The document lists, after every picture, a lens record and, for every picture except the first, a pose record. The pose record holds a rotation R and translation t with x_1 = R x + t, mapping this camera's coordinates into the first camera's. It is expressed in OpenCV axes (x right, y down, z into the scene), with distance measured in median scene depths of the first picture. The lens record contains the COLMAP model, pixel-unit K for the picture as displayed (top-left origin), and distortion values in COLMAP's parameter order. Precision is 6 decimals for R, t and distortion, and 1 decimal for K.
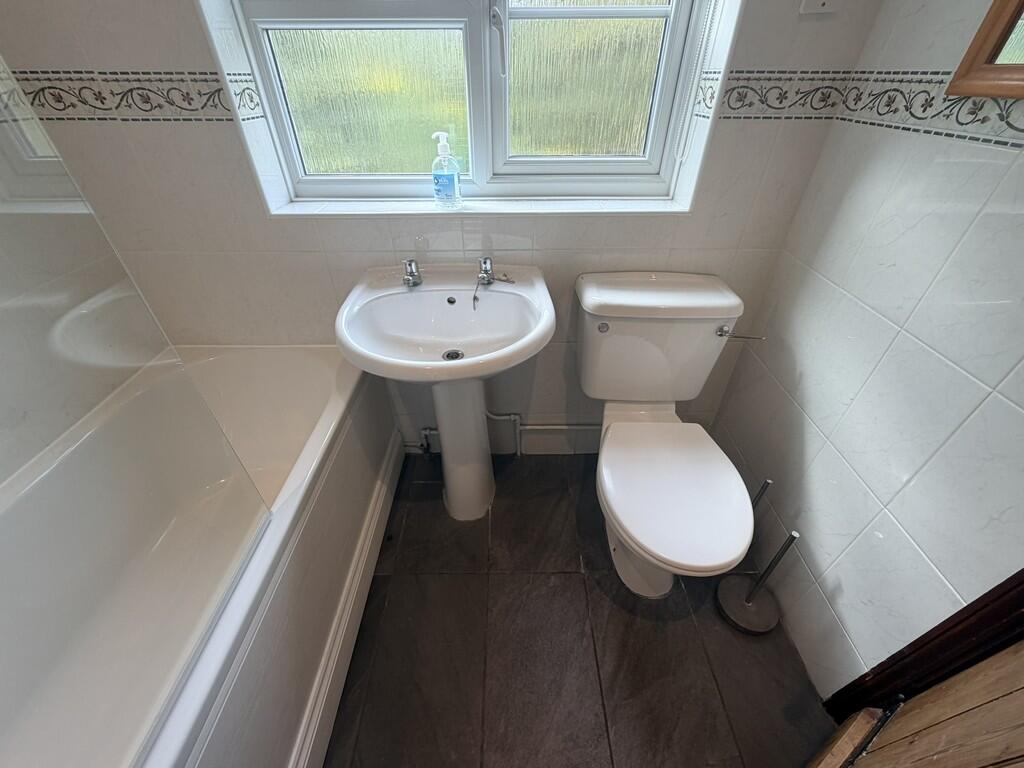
lens RADIAL K [[405.5, 0, 512.0], [0, 405.5, 384.0], [0, 0, 1]] dist [0.000328, -0.000072]
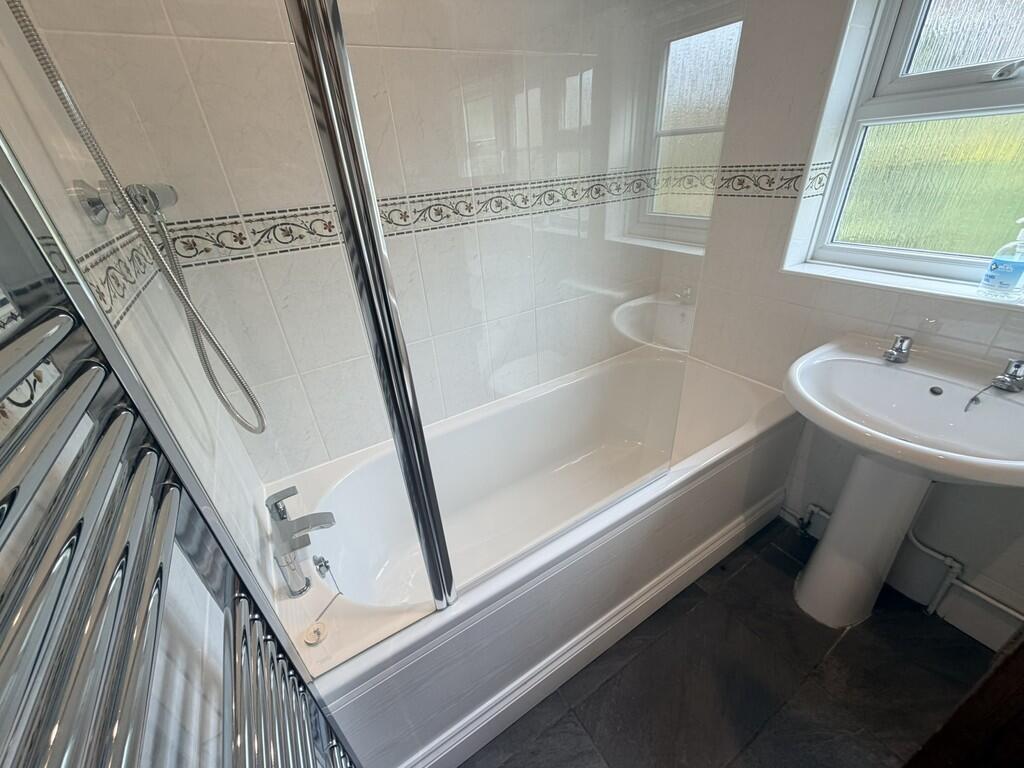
lens RADIAL K [[405.5, 0, 512.0], [0, 405.5, 384.0], [0, 0, 1]] dist [0.000328, -0.000072]
pose [[0.512129, 0.384258, -0.768160, 0.054137], [-0.466333, 0.875442, 0.127022, 0.106018], [0.721289, 0.293166, 0.627532, -0.246943]]
